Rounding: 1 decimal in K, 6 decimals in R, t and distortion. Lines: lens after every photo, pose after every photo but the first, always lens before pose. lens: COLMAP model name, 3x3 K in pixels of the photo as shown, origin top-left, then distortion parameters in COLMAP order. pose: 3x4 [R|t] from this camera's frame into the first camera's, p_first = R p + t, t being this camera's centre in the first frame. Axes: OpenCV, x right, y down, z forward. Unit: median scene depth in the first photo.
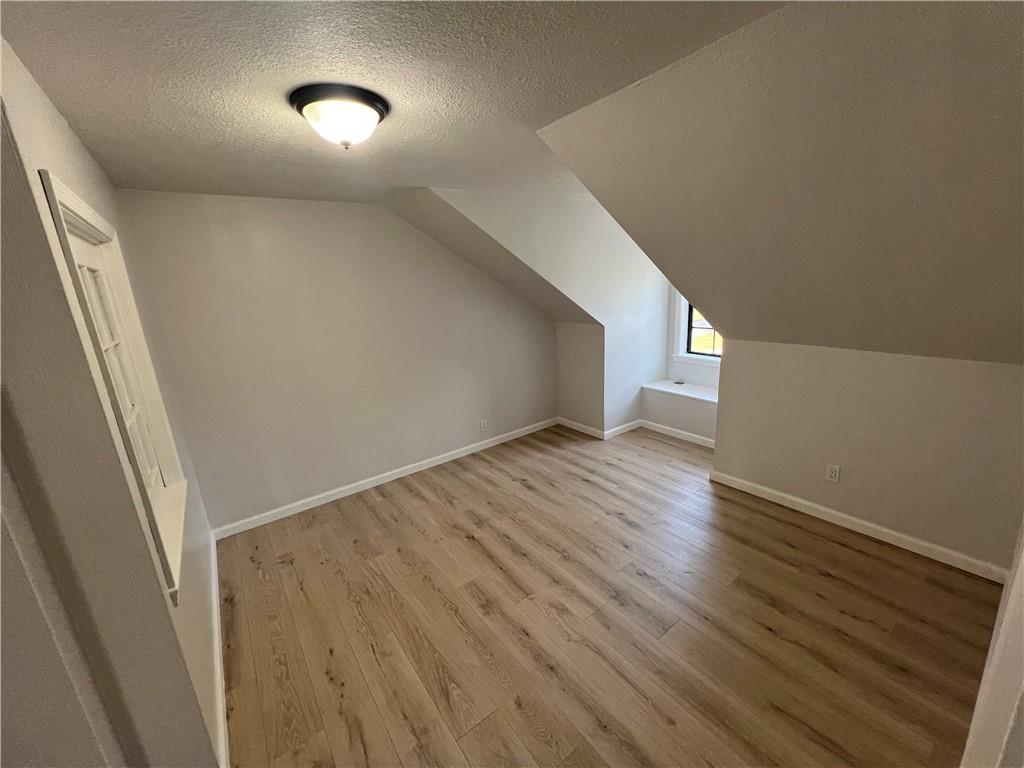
lens RADIAL K [[411.4, 0, 514.8], [0, 411.4, 382.3], [0, 0, 1]] dist [-0.000106, 0.000152]
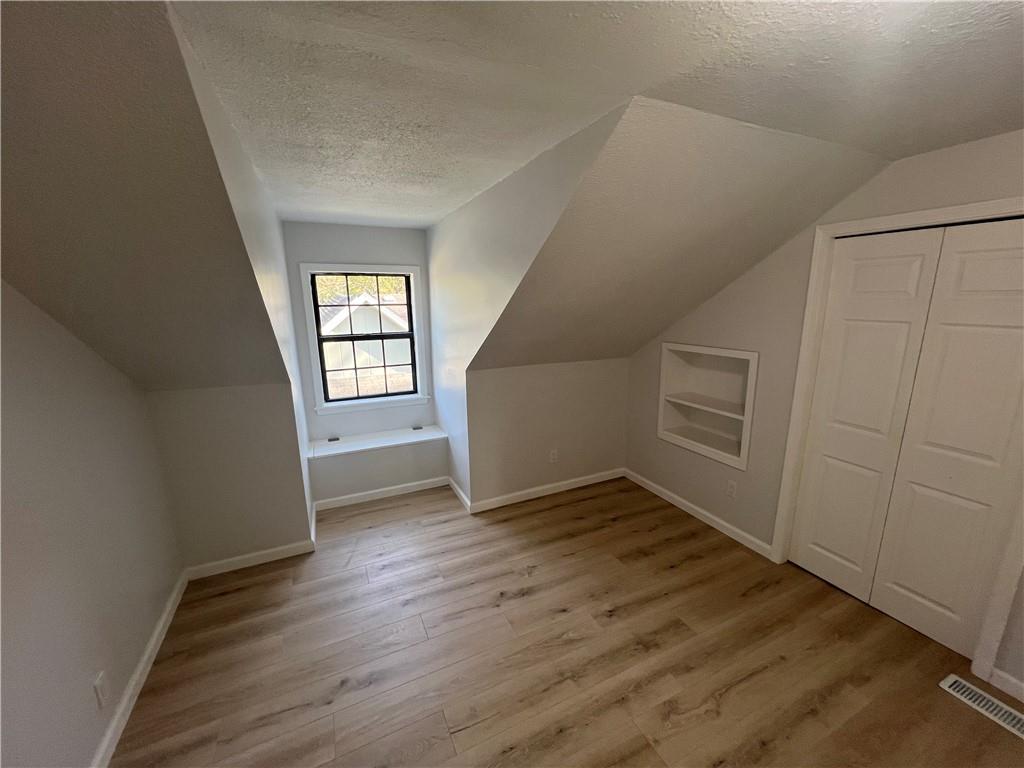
lens RADIAL K [[411.4, 0, 513.7], [0, 411.4, 381.4], [0, 0, 1]] dist [-0.000106, 0.000152]
pose [[0.198032, -0.147945, 0.968966, -0.496269], [0.242114, 0.965296, 0.097903, -0.170372], [-0.949823, 0.215213, 0.226979, 0.761813]]
